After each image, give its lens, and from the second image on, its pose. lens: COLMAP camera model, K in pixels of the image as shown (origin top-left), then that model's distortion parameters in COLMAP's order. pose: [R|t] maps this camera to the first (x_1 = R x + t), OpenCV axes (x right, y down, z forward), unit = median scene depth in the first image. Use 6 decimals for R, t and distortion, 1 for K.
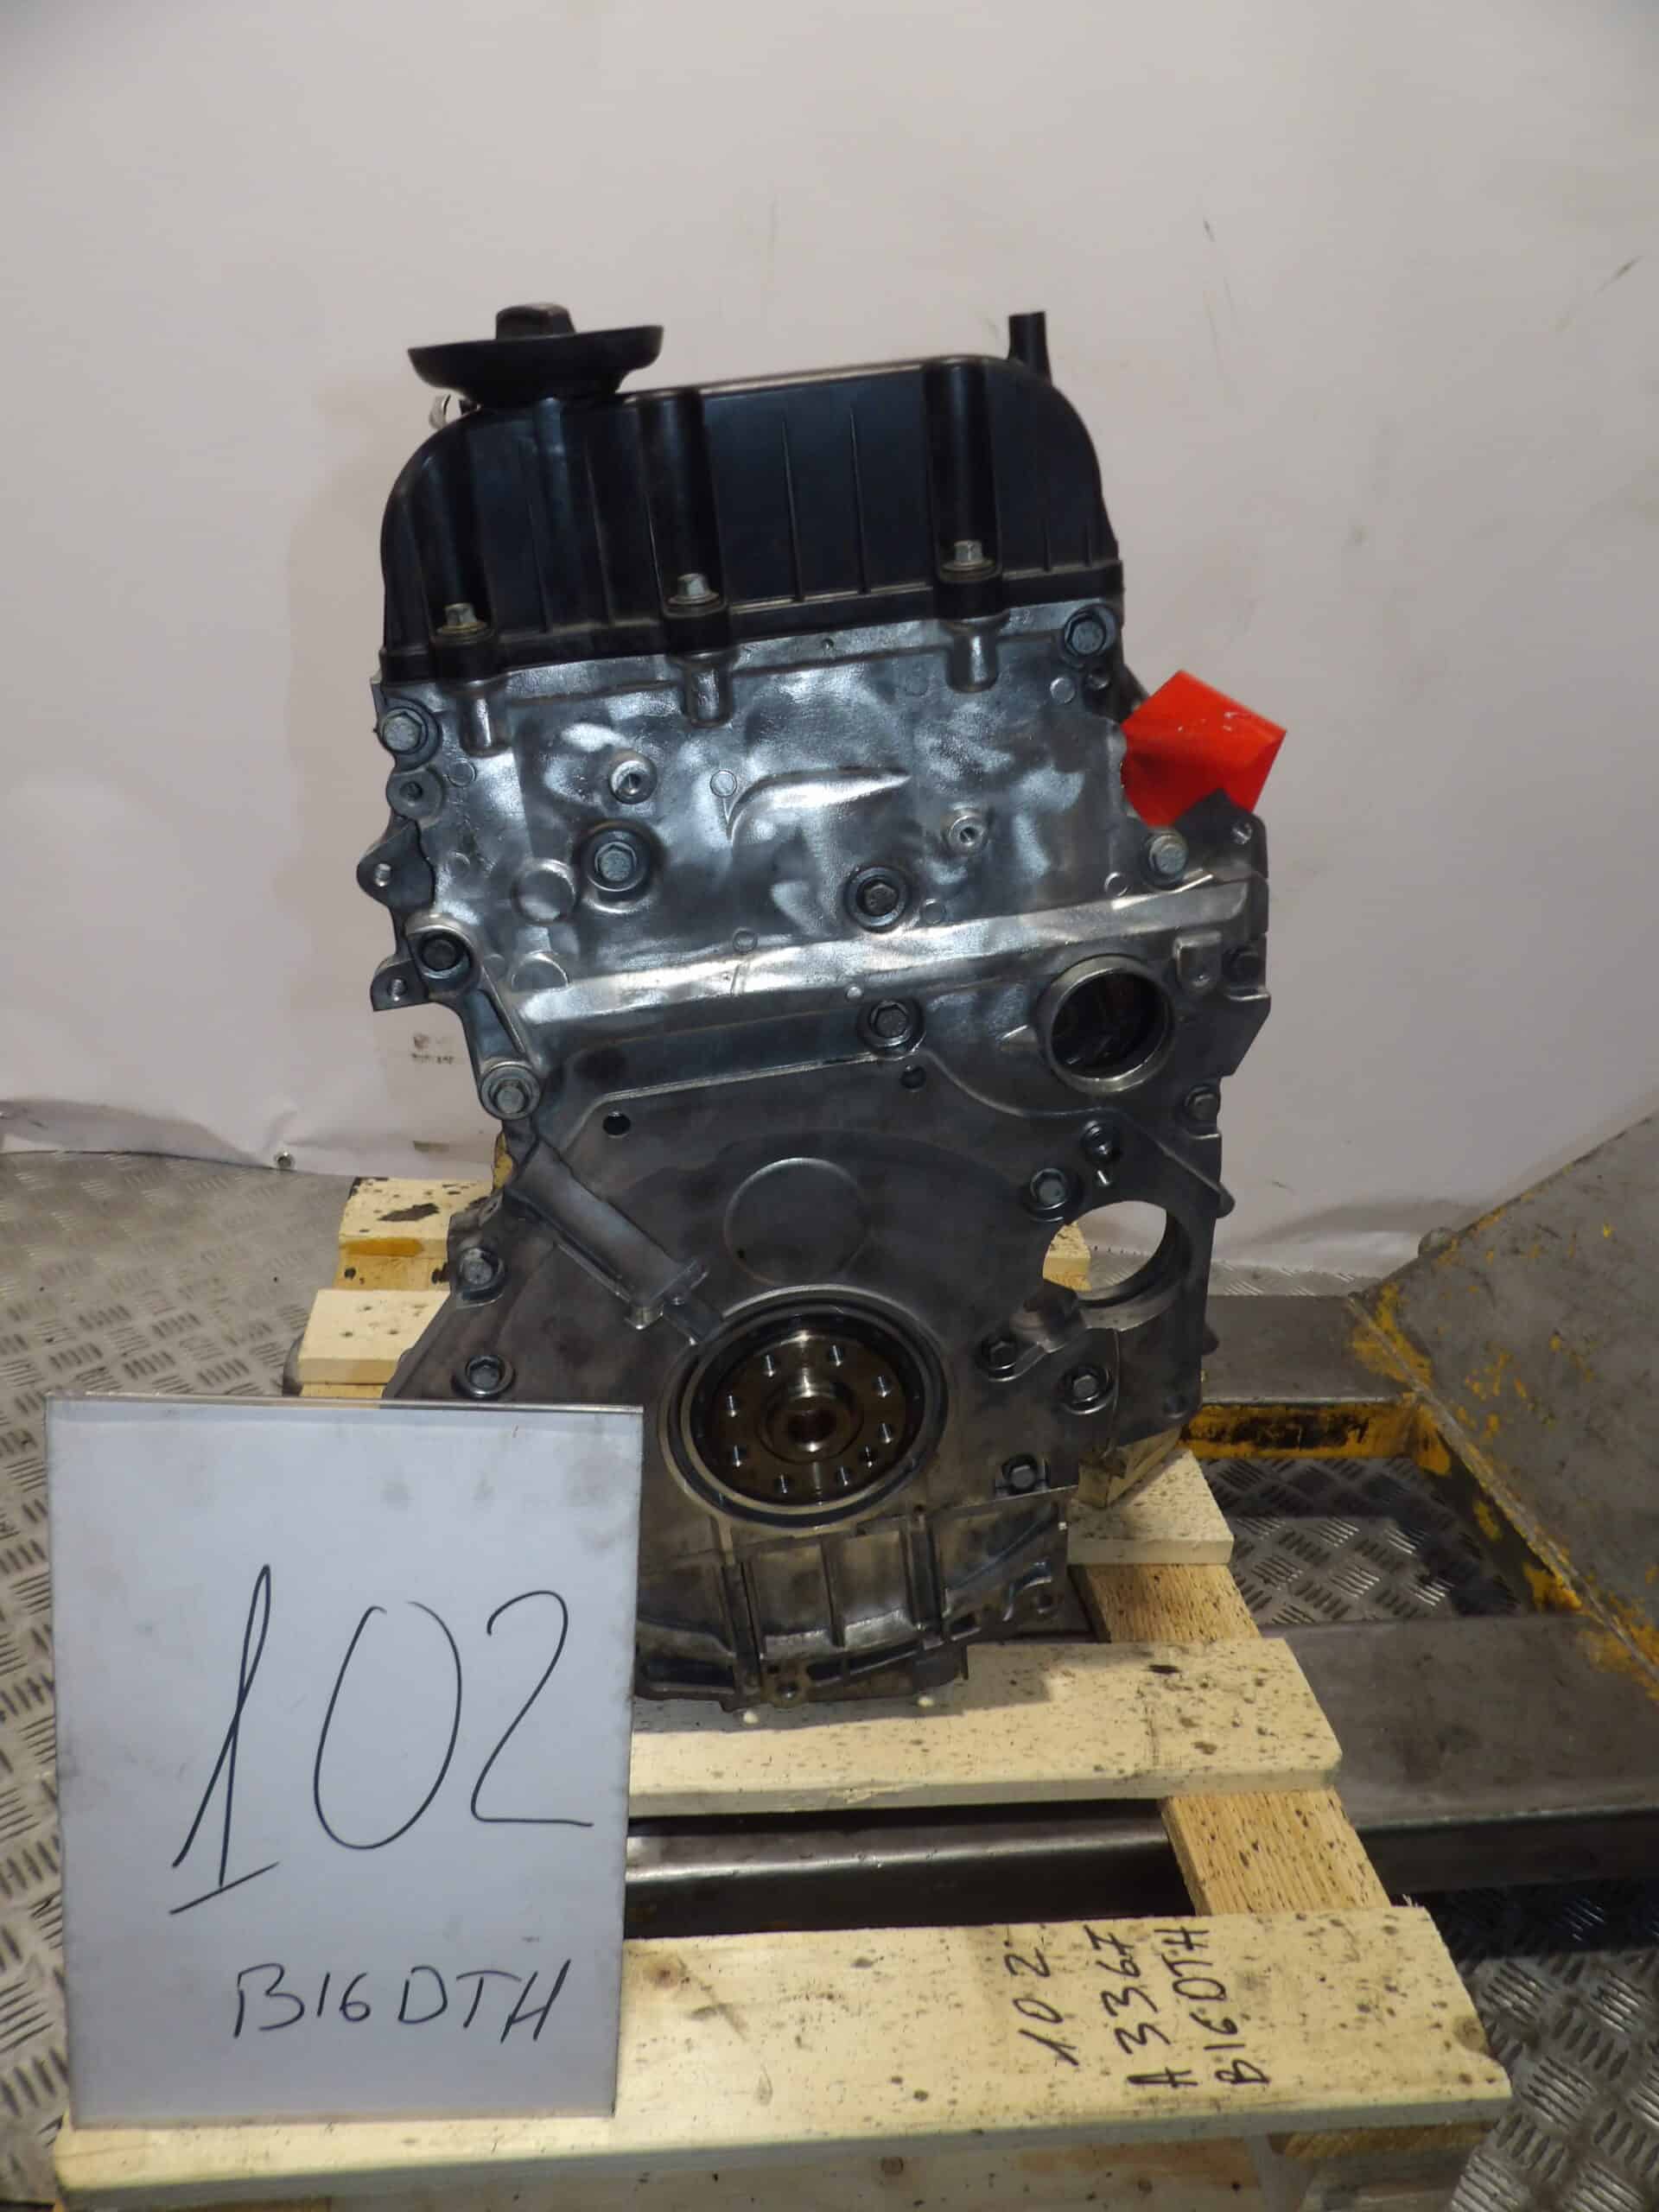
lens RADIAL K [[1515.6, 0, 825.6], [0, 1515.6, 1107.4], [0, 0, 1]] dist [-0.010616, -0.002338]
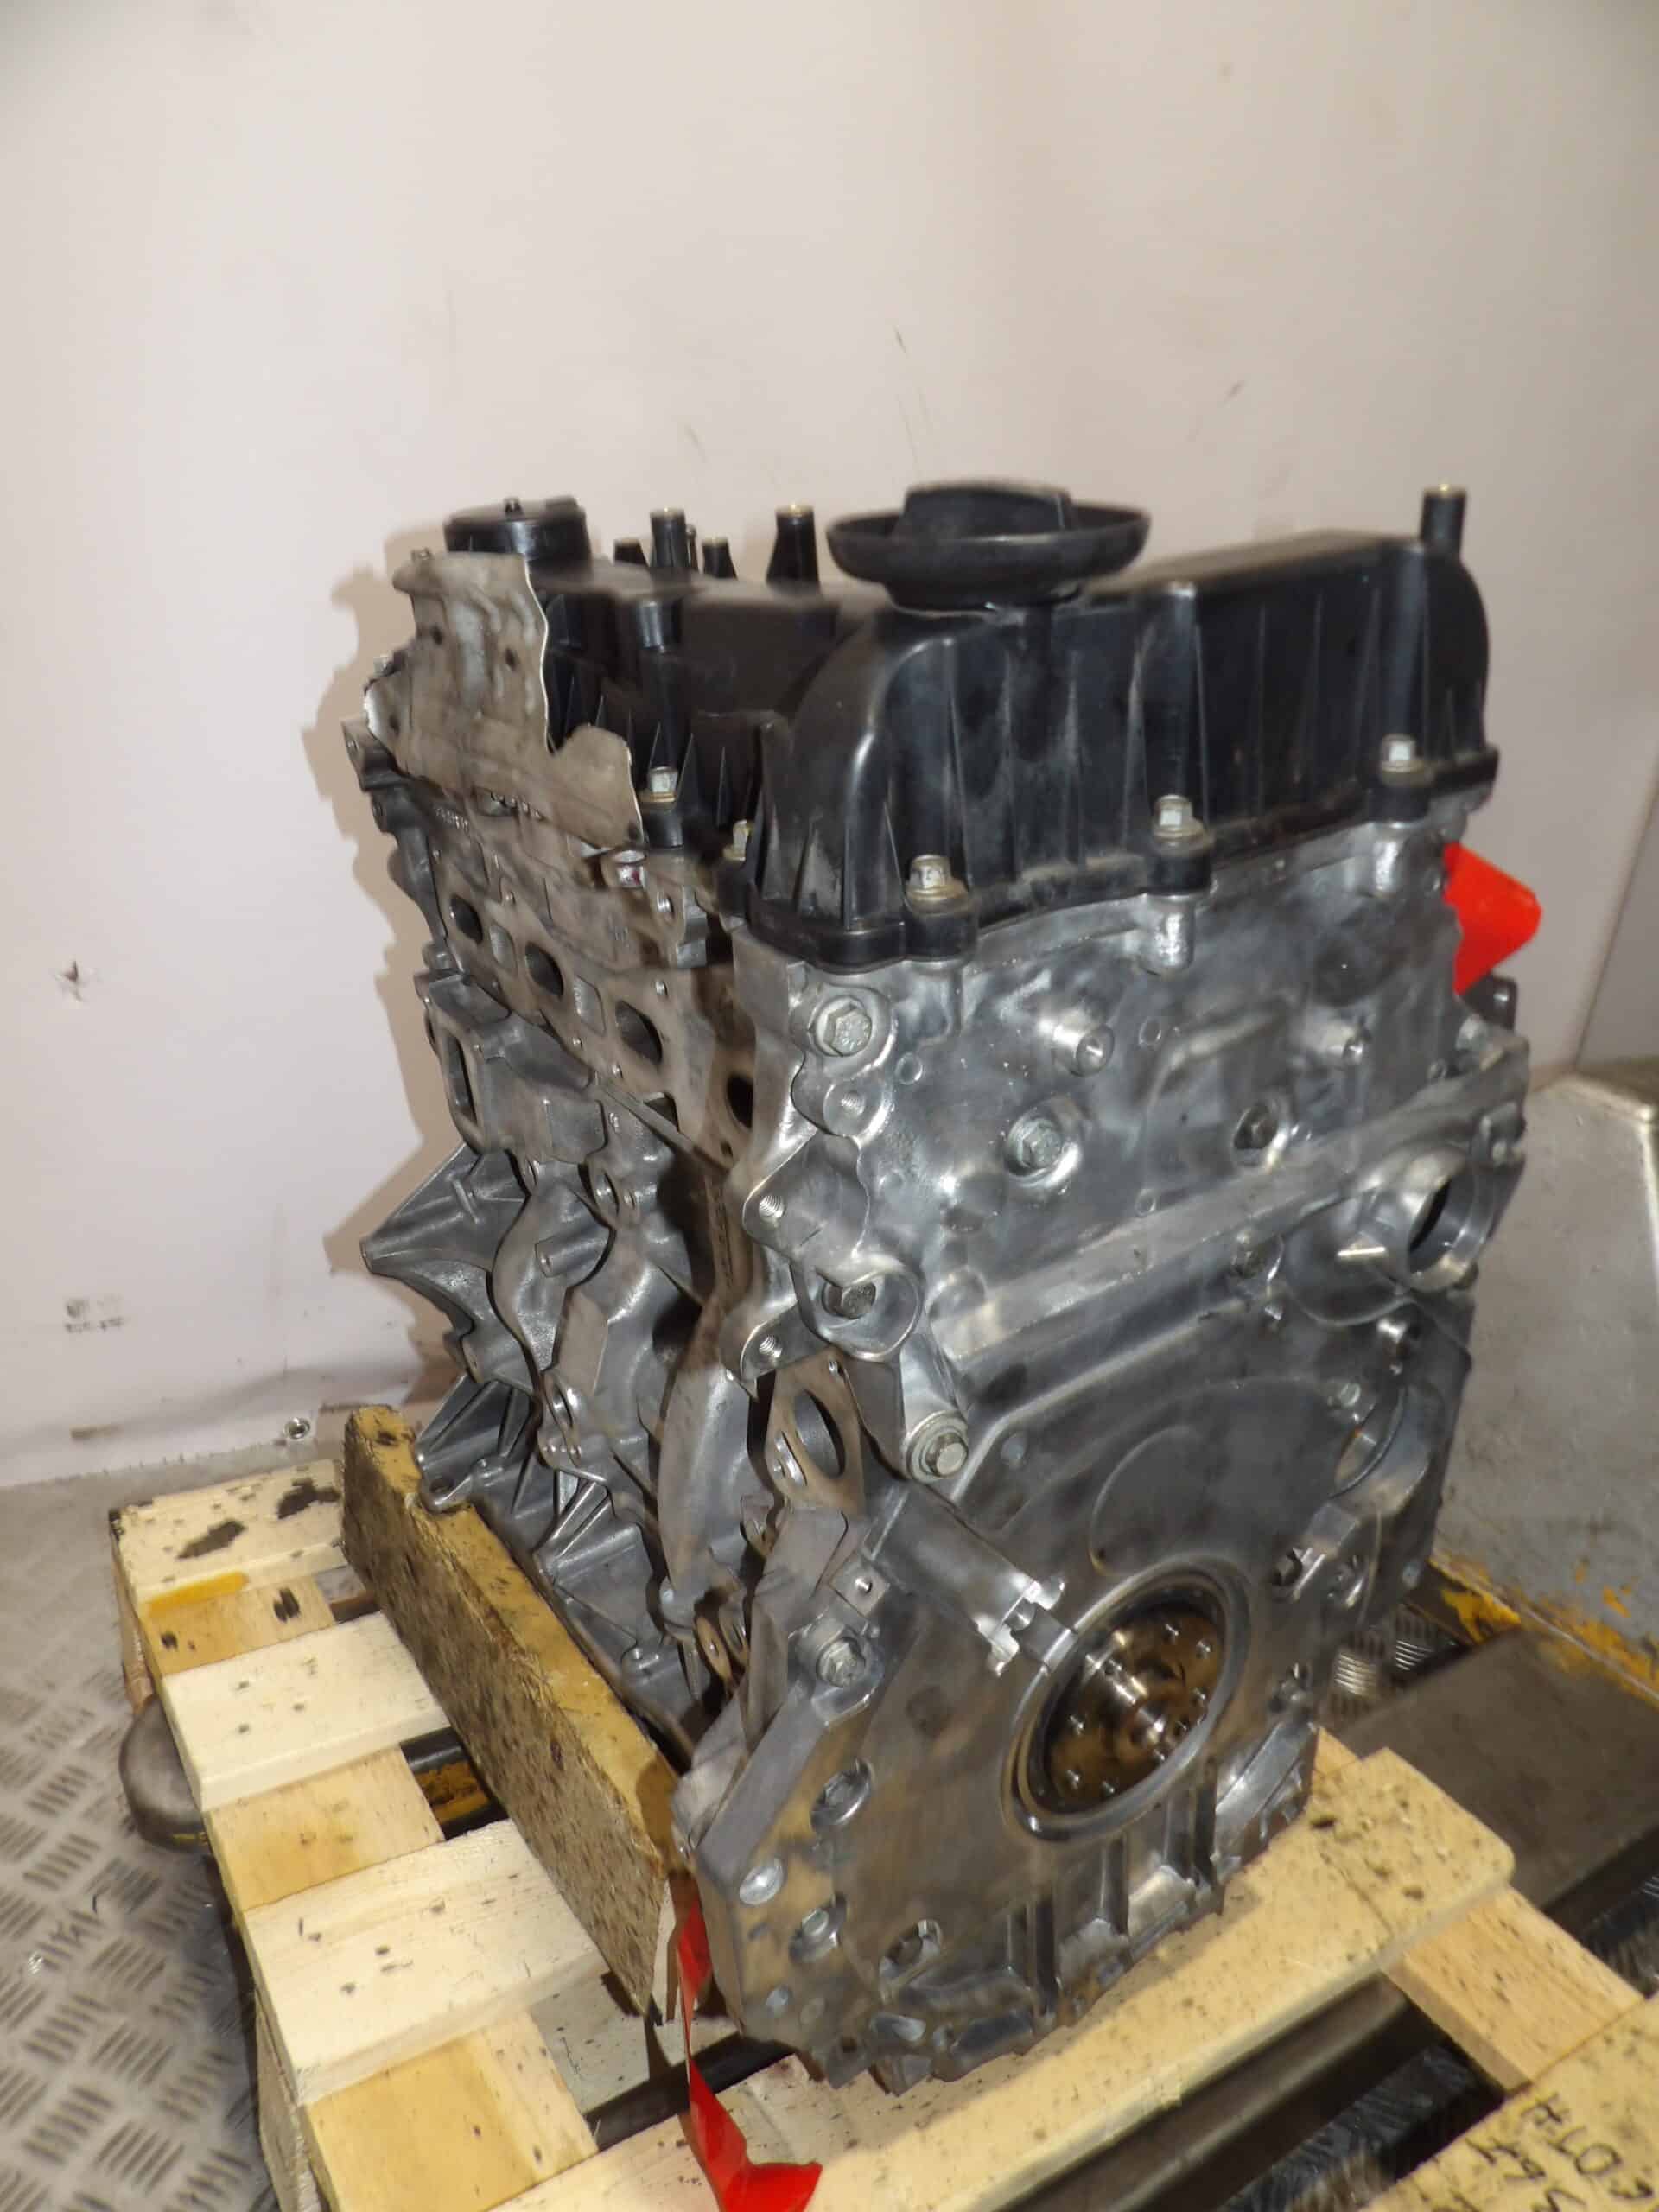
lens RADIAL K [[1515.6, 0, 825.6], [0, 1515.6, 1107.4], [0, 0, 1]] dist [-0.010616, -0.002338]
pose [[0.906219, -0.159468, 0.391582, -0.468974], [0.177205, 0.984130, -0.009318, -0.161309], [-0.383882, 0.077835, 0.920096, 0.246299]]
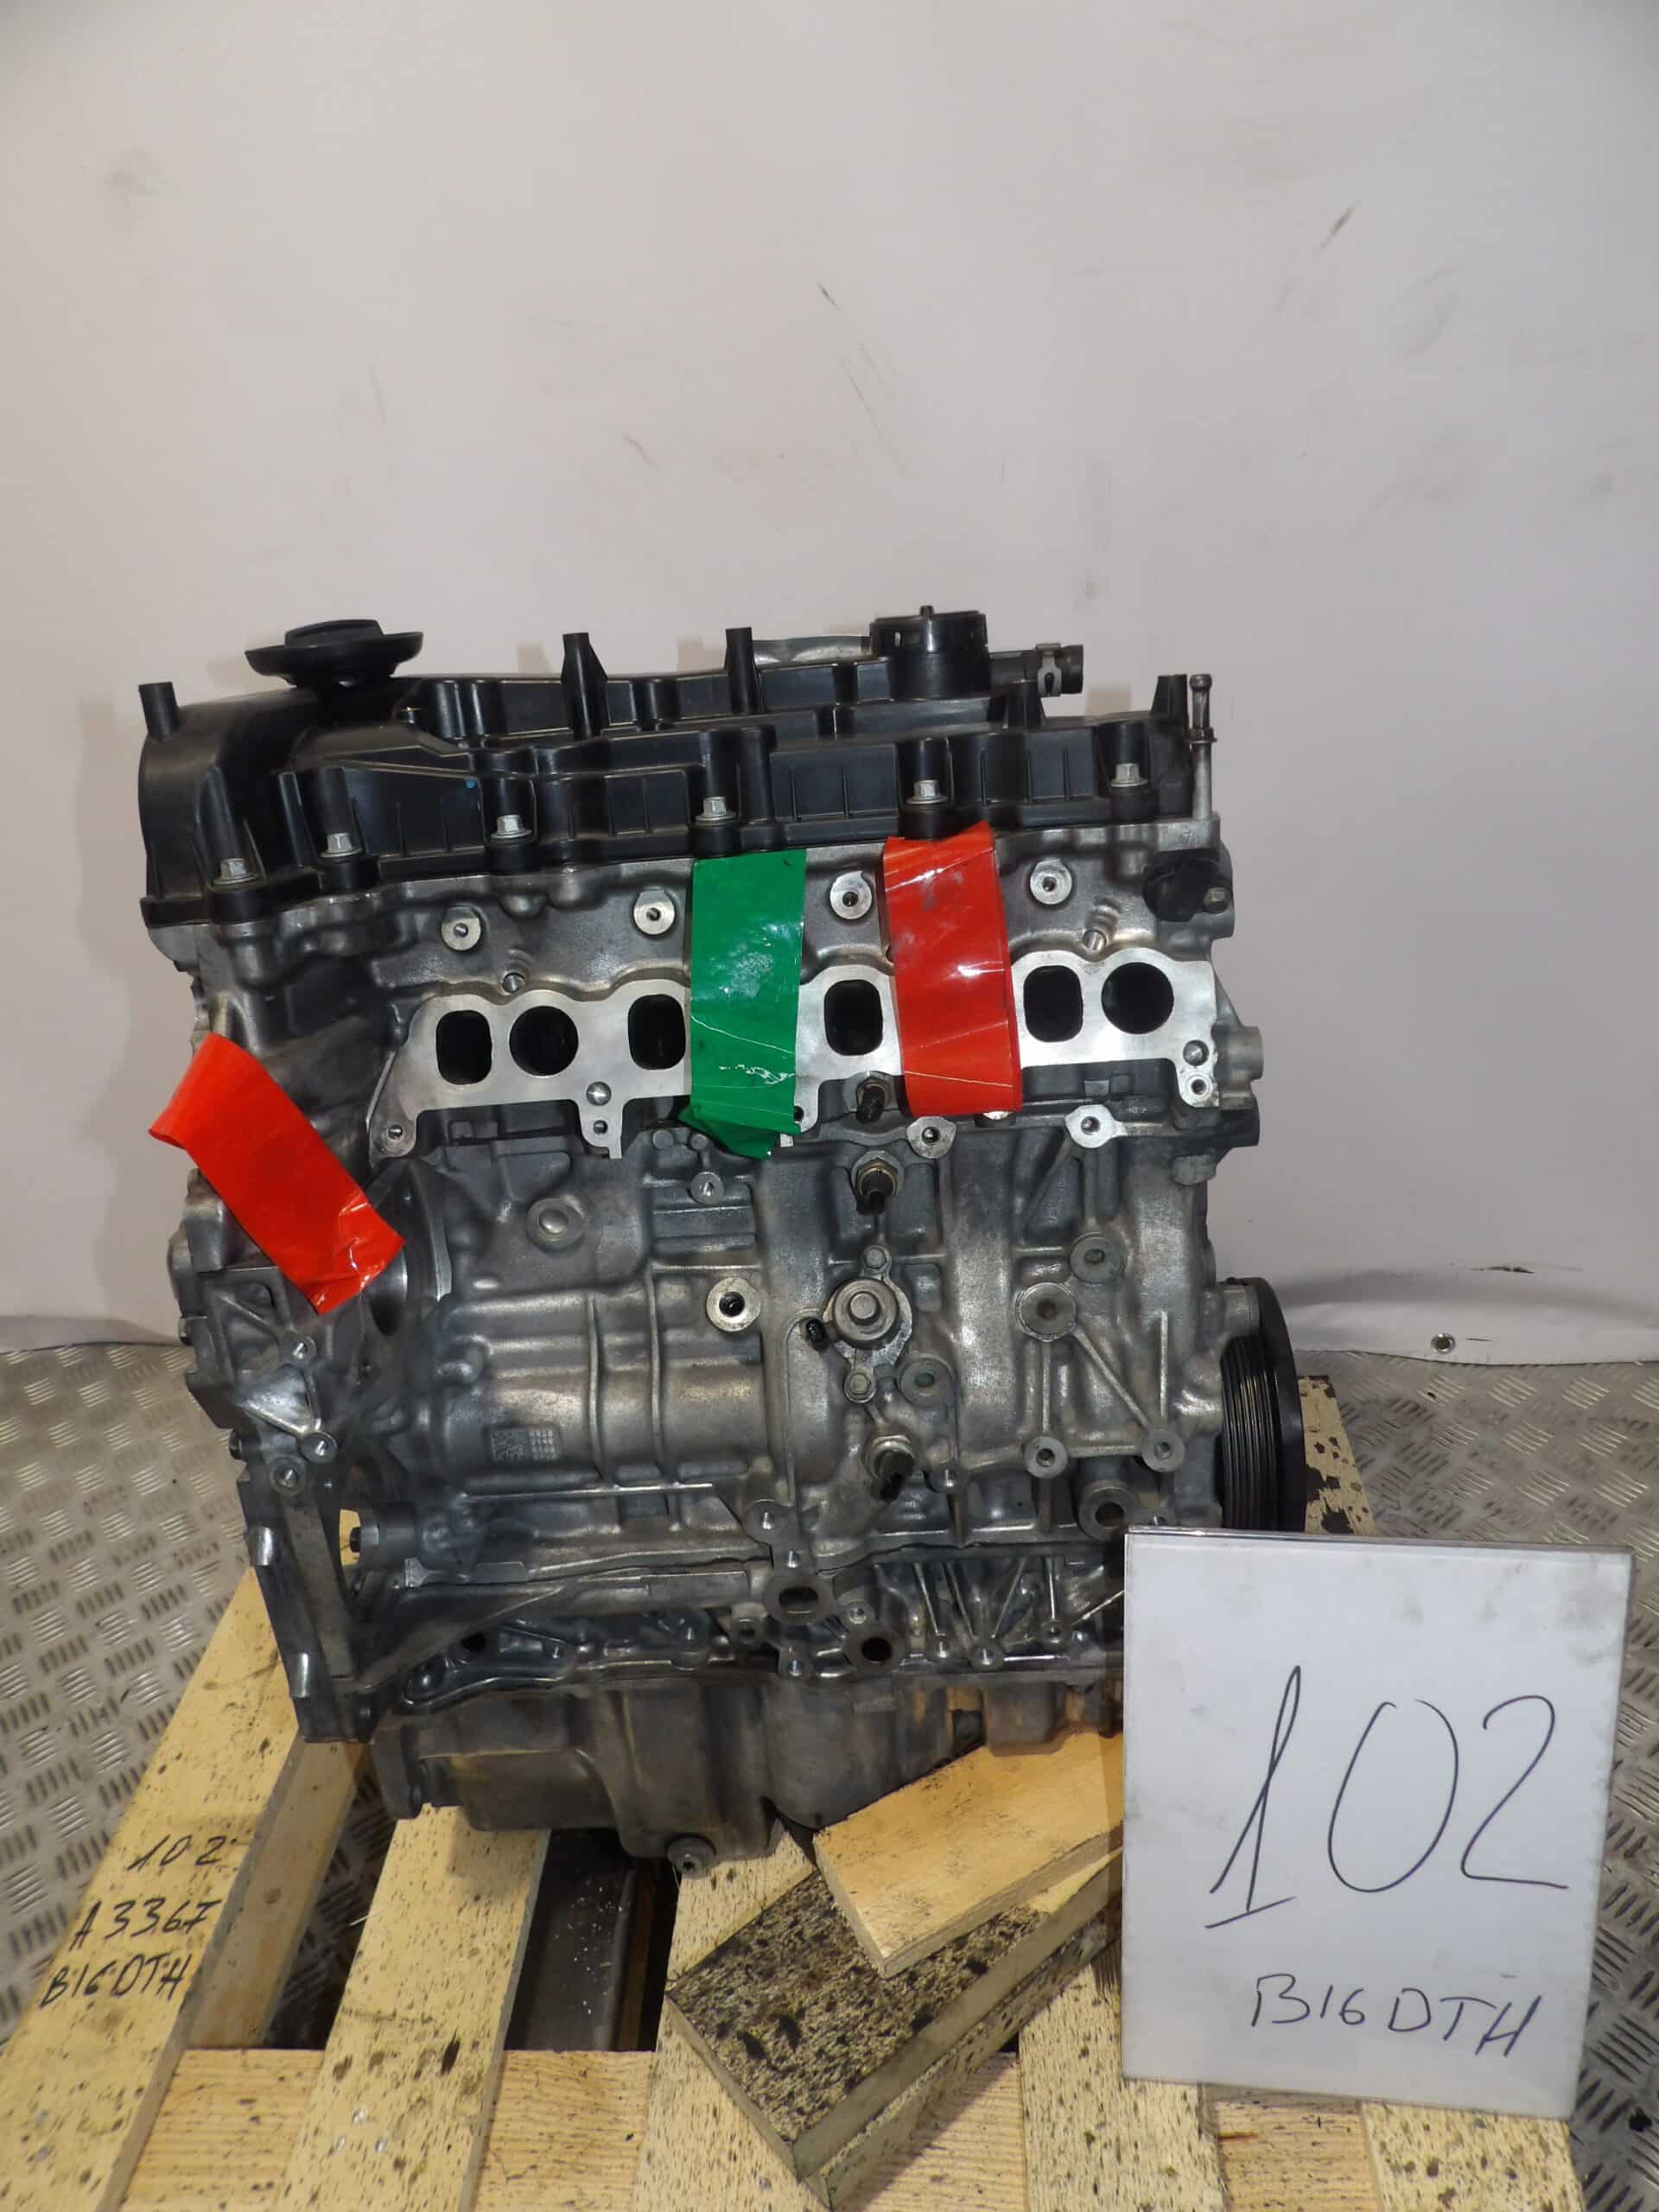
lens RADIAL K [[1515.6, 0, 825.6], [0, 1515.6, 1107.4], [0, 0, 1]] dist [-0.010616, -0.002338]
pose [[-0.141899, 0.379774, -0.914132, 0.997395], [-0.382249, 0.830823, 0.404499, -0.685405], [0.913099, 0.406824, 0.027275, 1.183477]]
